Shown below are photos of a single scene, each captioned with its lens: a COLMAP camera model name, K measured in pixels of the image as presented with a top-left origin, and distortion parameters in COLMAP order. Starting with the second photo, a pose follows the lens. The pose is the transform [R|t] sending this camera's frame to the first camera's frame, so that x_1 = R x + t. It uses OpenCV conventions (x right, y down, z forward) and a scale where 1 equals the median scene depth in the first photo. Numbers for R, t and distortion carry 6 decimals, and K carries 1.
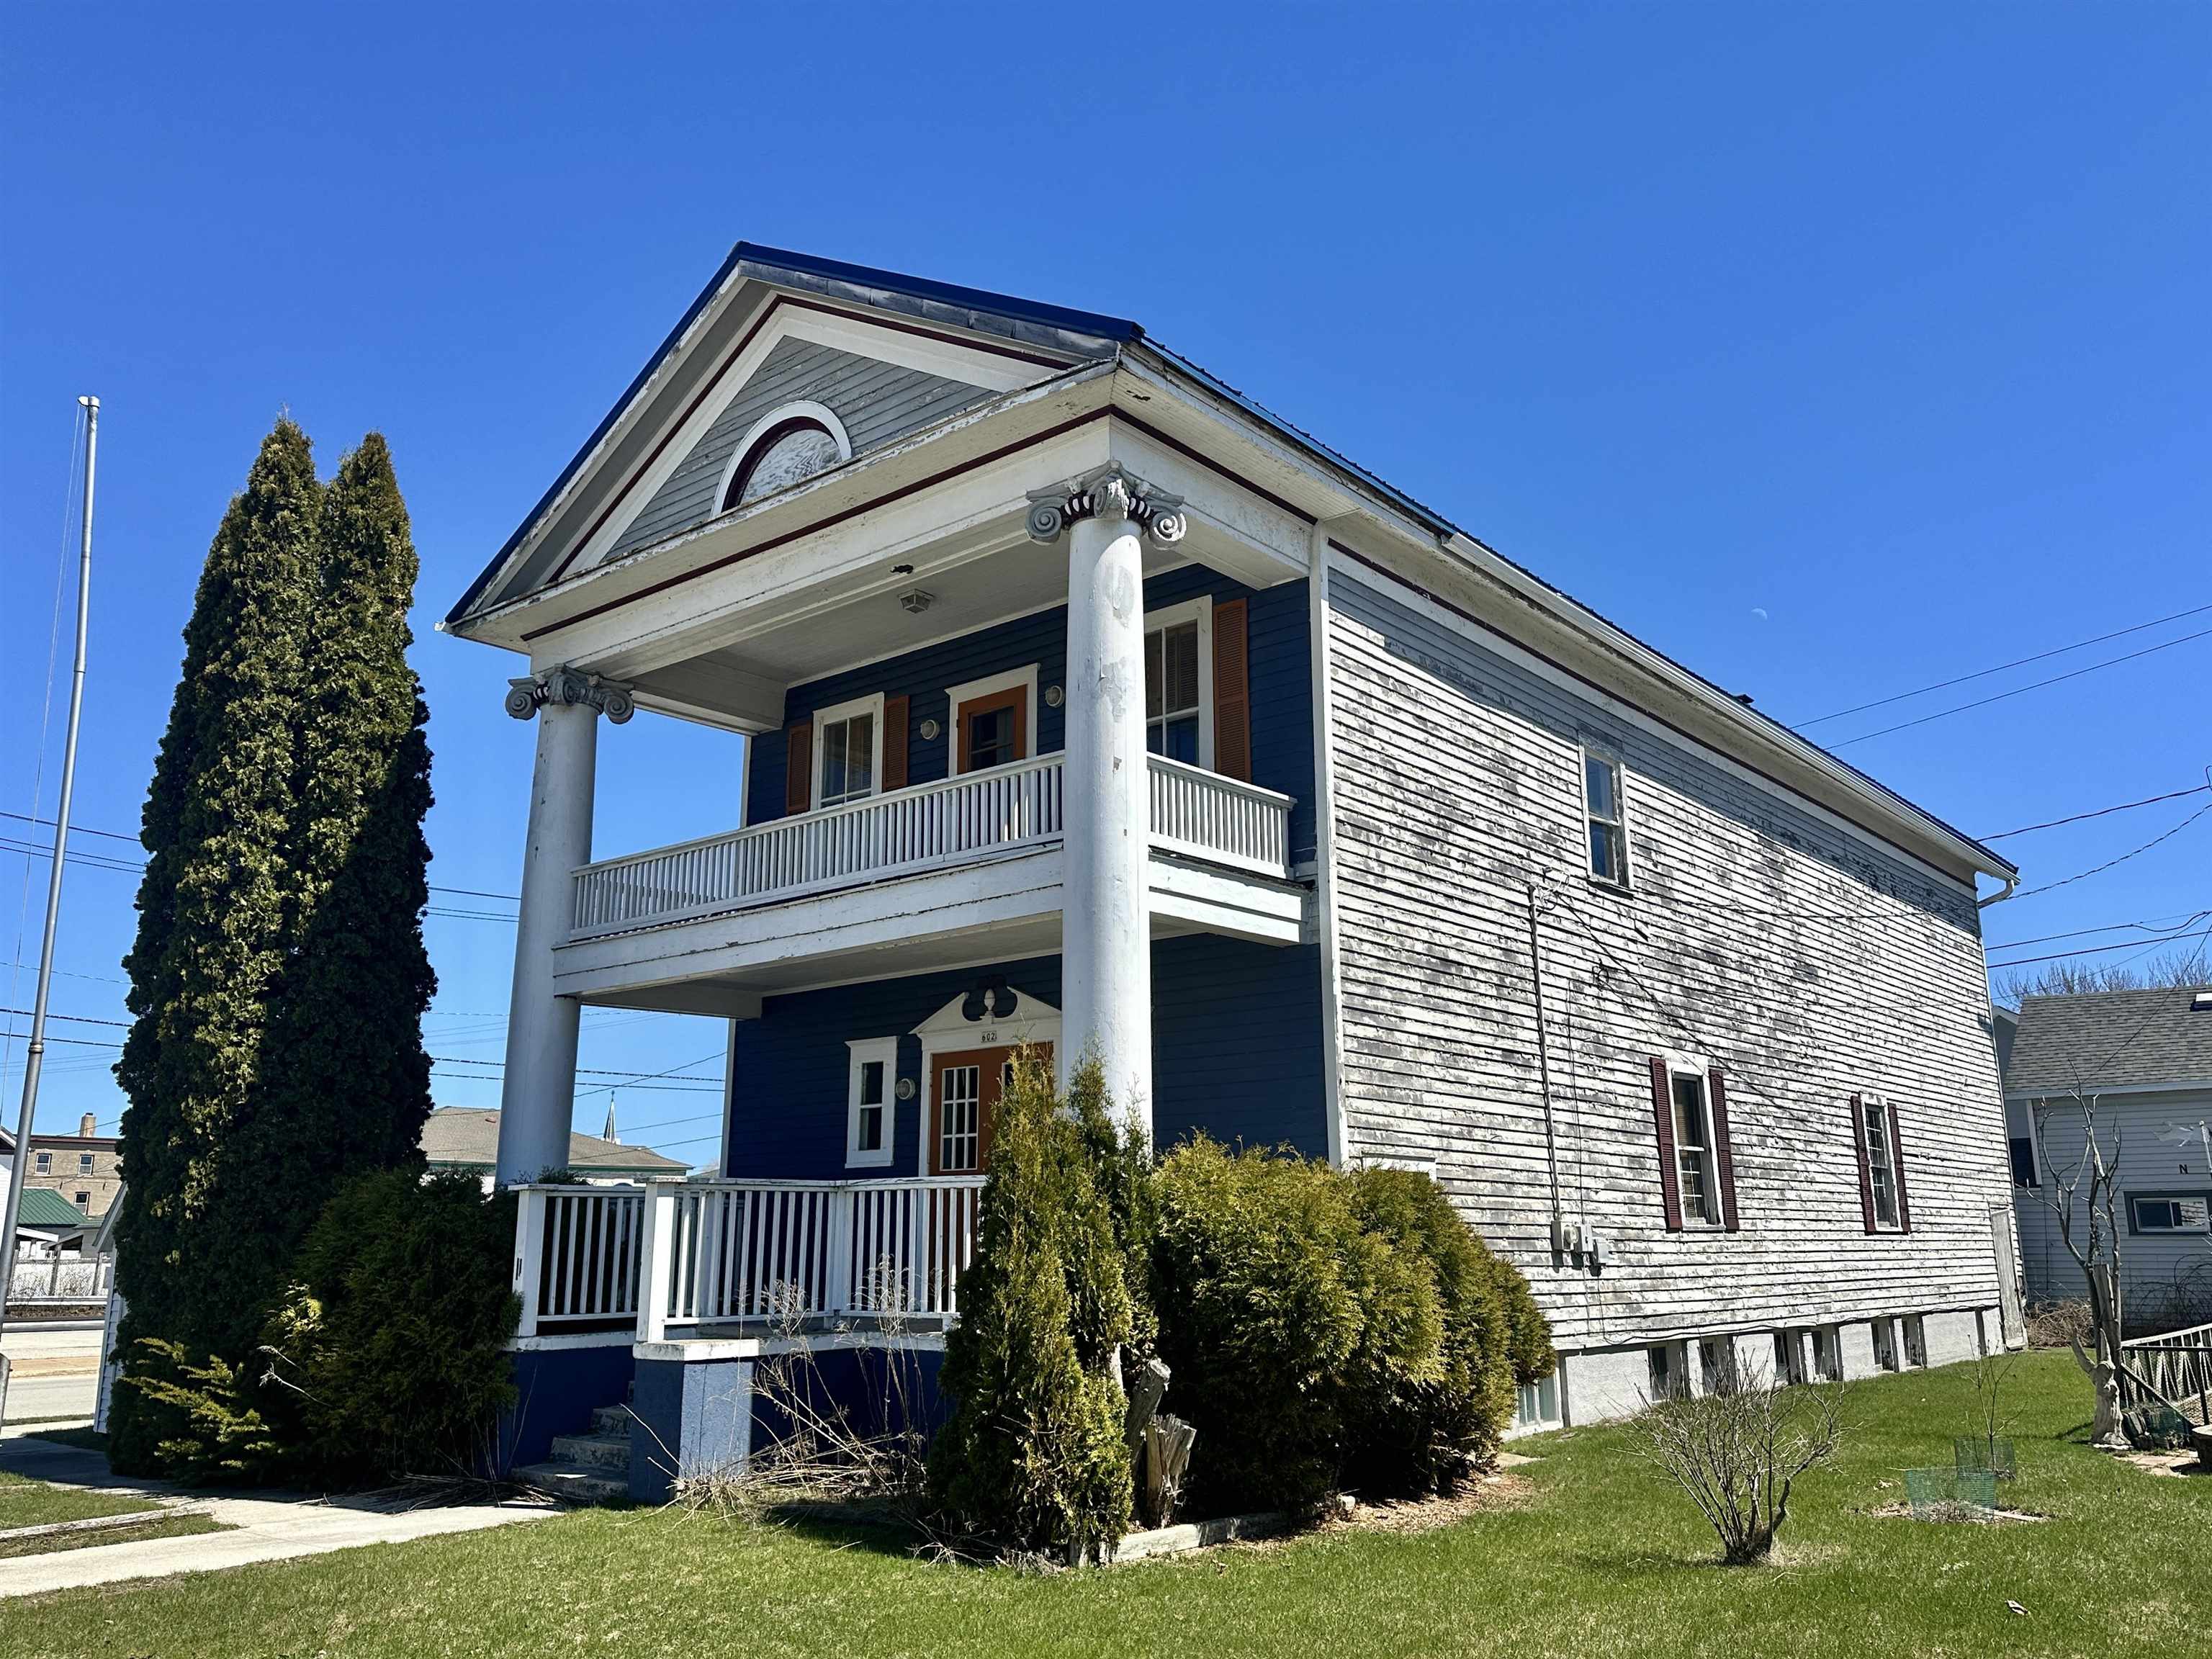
lens RADIAL K [[1717.5, 0, 1104.3], [0, 1717.5, 855.5], [0, 0, 1]] dist [0.162438, -0.314306]
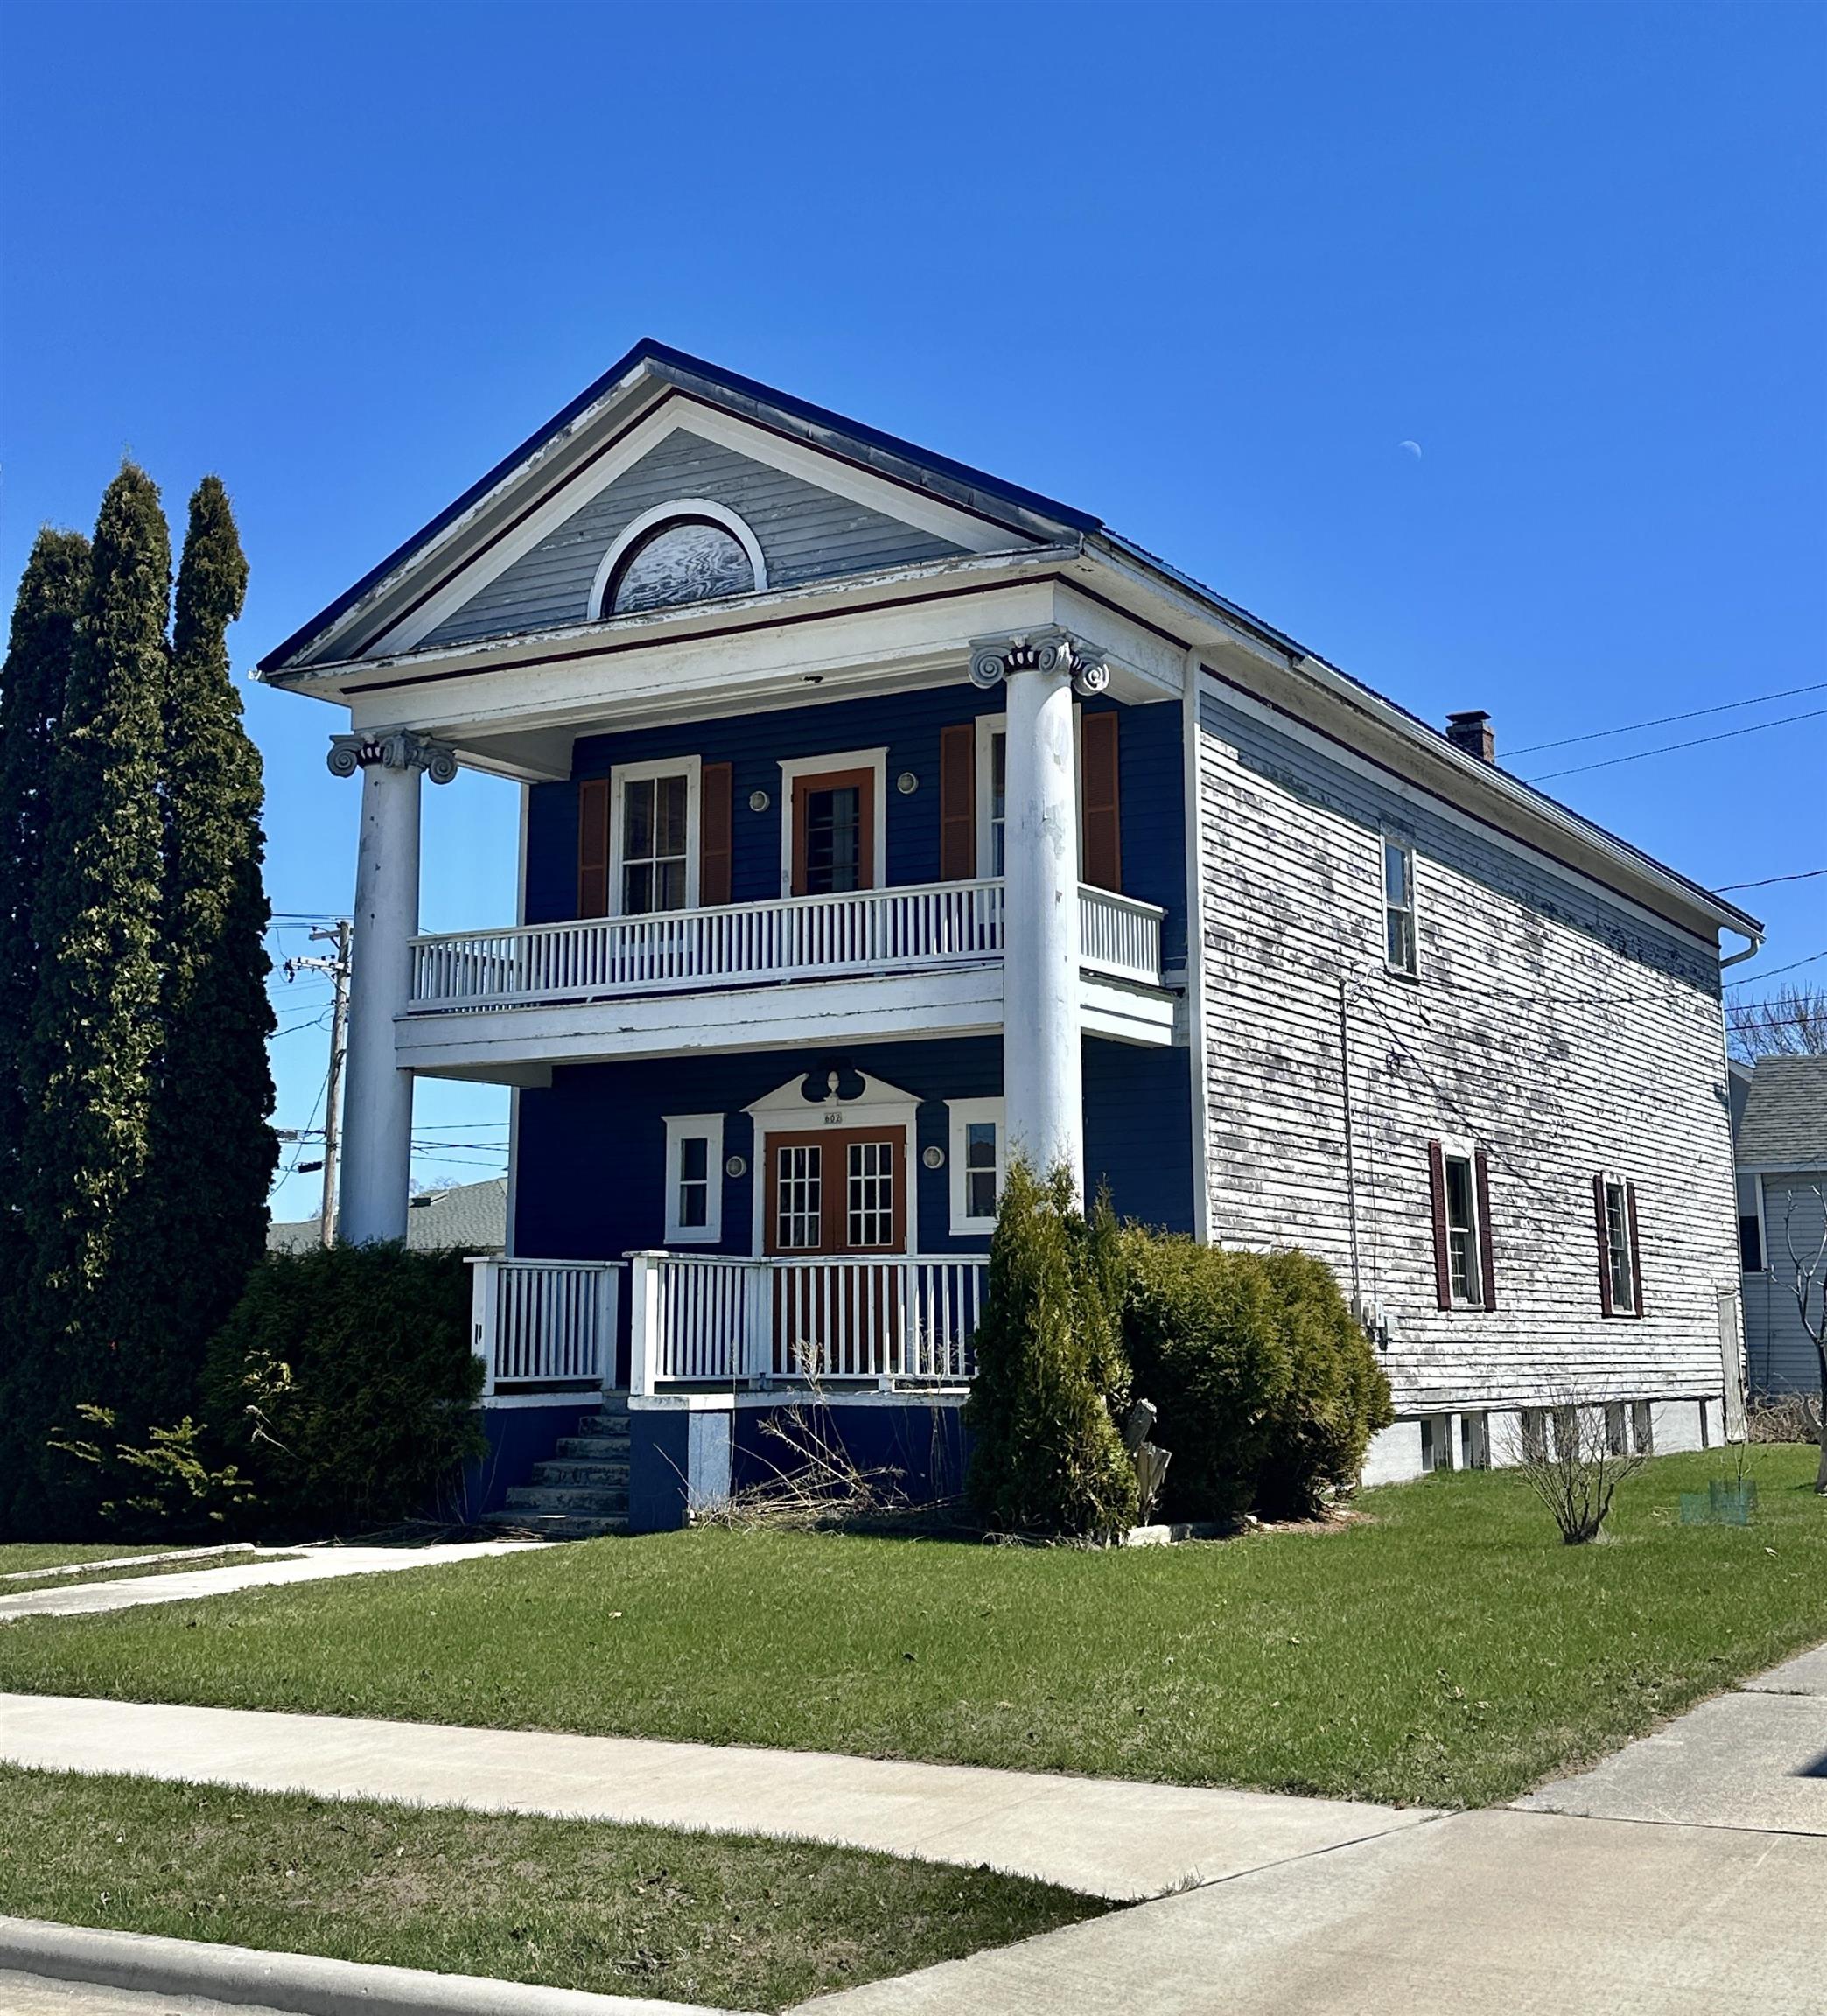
lens RADIAL K [[2595.7, 0, 916.1], [0, 2595.7, 913.3], [0, 0, 1]] dist [0.132752, -0.008710]
pose [[0.983591, 0.030909, 0.177744, -0.285261], [-0.040642, 0.997852, 0.051382, -0.092795], [-0.175774, -0.057762, 0.982734, -0.489584]]
